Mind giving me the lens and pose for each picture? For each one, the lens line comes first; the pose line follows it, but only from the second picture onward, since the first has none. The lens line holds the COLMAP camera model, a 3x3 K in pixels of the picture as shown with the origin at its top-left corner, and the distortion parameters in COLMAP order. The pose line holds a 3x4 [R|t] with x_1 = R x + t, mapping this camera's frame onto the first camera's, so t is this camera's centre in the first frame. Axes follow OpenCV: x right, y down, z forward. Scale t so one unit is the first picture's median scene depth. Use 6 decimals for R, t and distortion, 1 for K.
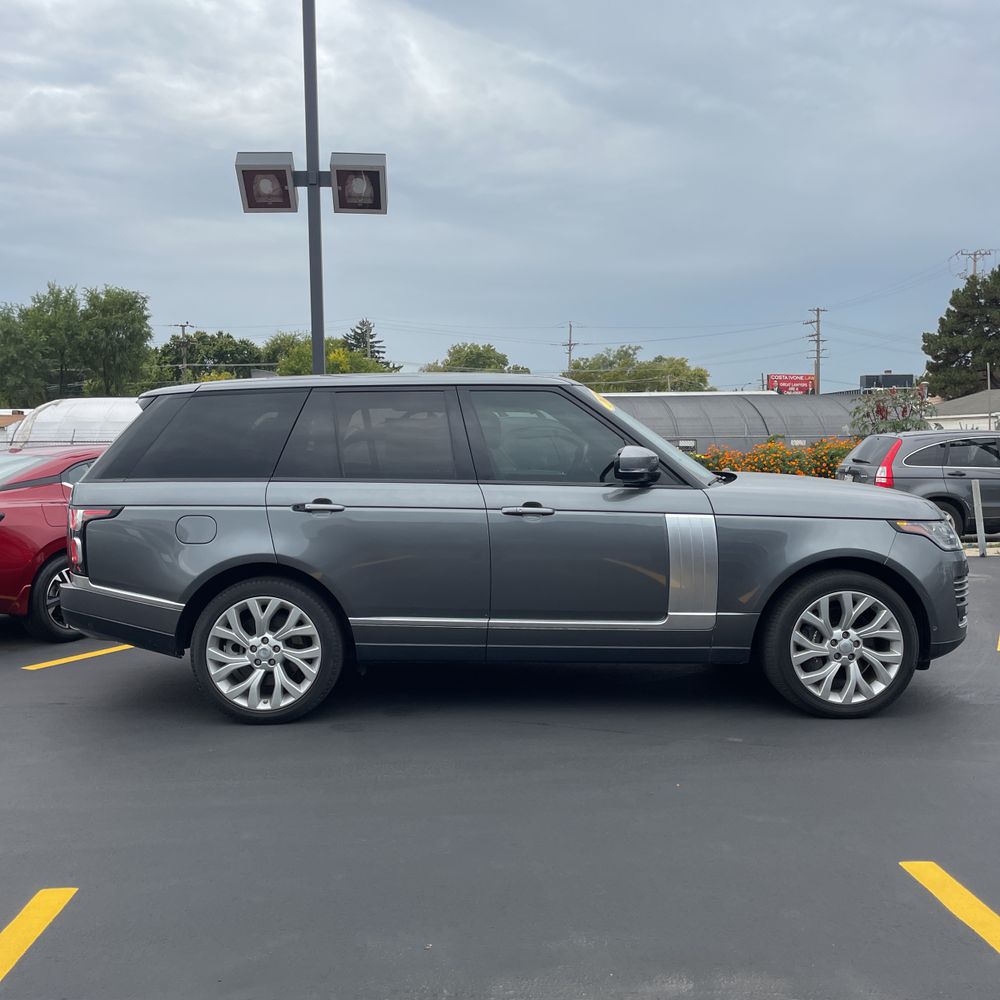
lens RADIAL K [[998.1, 0, 490.9], [0, 998.1, 495.5], [0, 0, 1]] dist [0.097402, -0.131952]
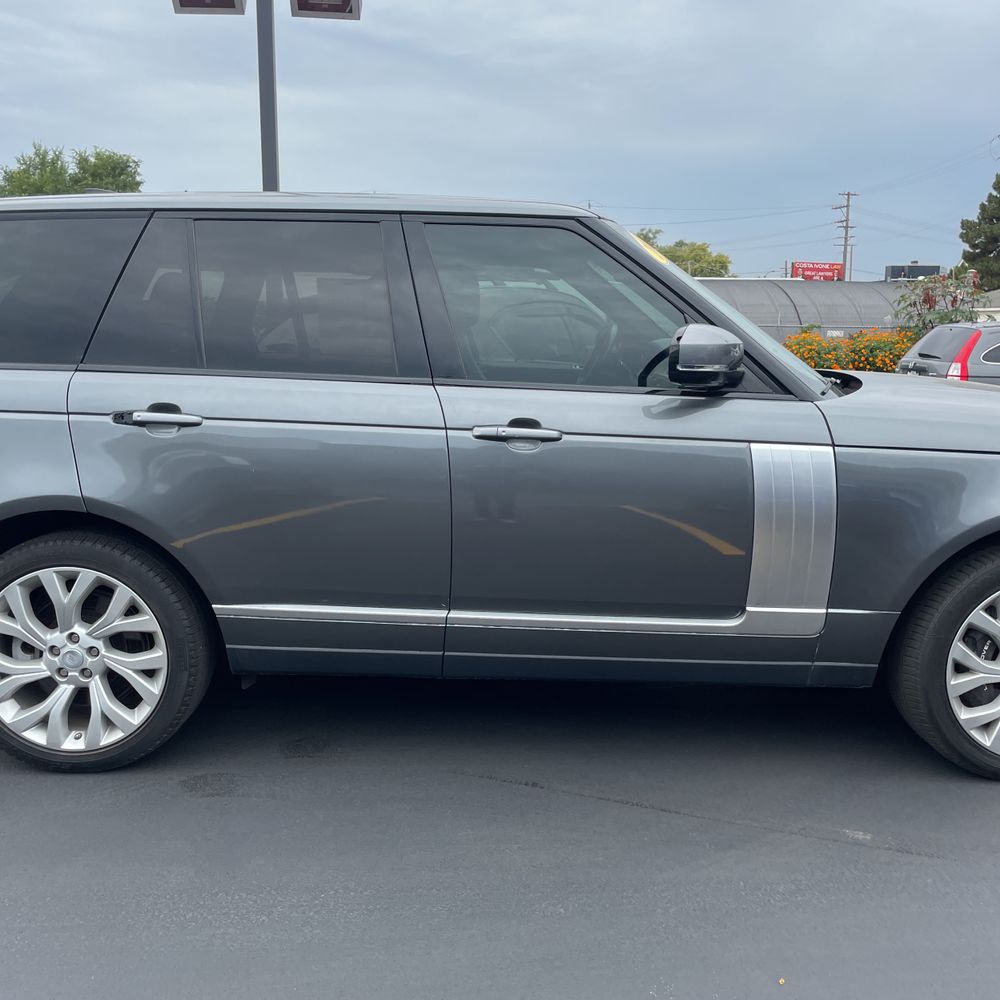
lens RADIAL K [[1005.0, 0, 500.0], [0, 1005.0, 500.0], [0, 0, 1]] dist [0.087223, -0.110973]
pose [[0.999740, 0.022798, 0.000382, 0.027478], [-0.022689, 0.993035, 0.115617, -0.013533], [0.002257, -0.115596, 0.993294, 0.402011]]
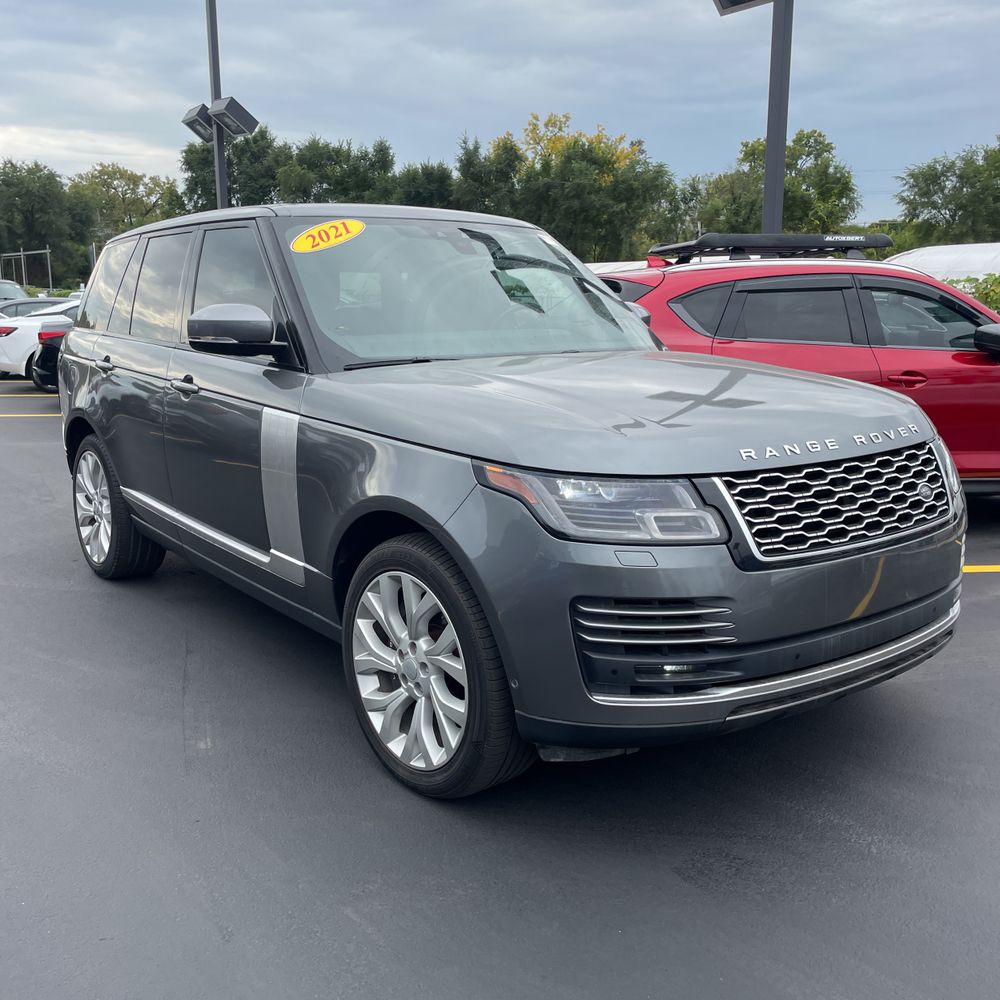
lens RADIAL K [[1005.0, 0, 500.0], [0, 1005.0, 500.0], [0, 0, 1]] dist [0.087223, -0.110973]
pose [[0.609765, 0.163137, -0.775611, 0.804681], [-0.048130, 0.984403, 0.169214, -0.042454], [0.791119, -0.065850, 0.608107, 0.696261]]
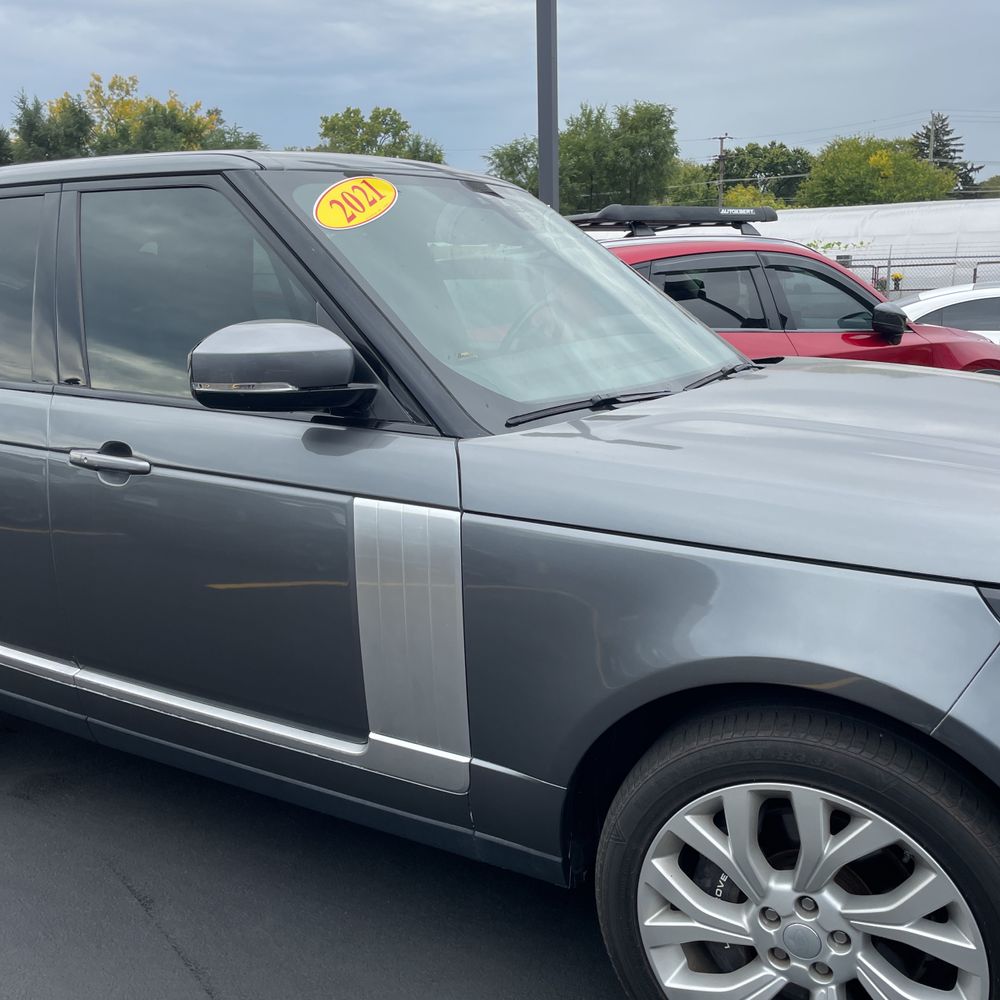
lens RADIAL K [[1005.0, 0, 500.0], [0, 1005.0, 500.0], [0, 0, 1]] dist [0.087223, -0.110973]
pose [[0.867165, 0.101055, -0.487661, 0.413049], [-0.013640, 0.983649, 0.179581, -0.051938], [0.497835, -0.149075, 0.854364, 0.680814]]
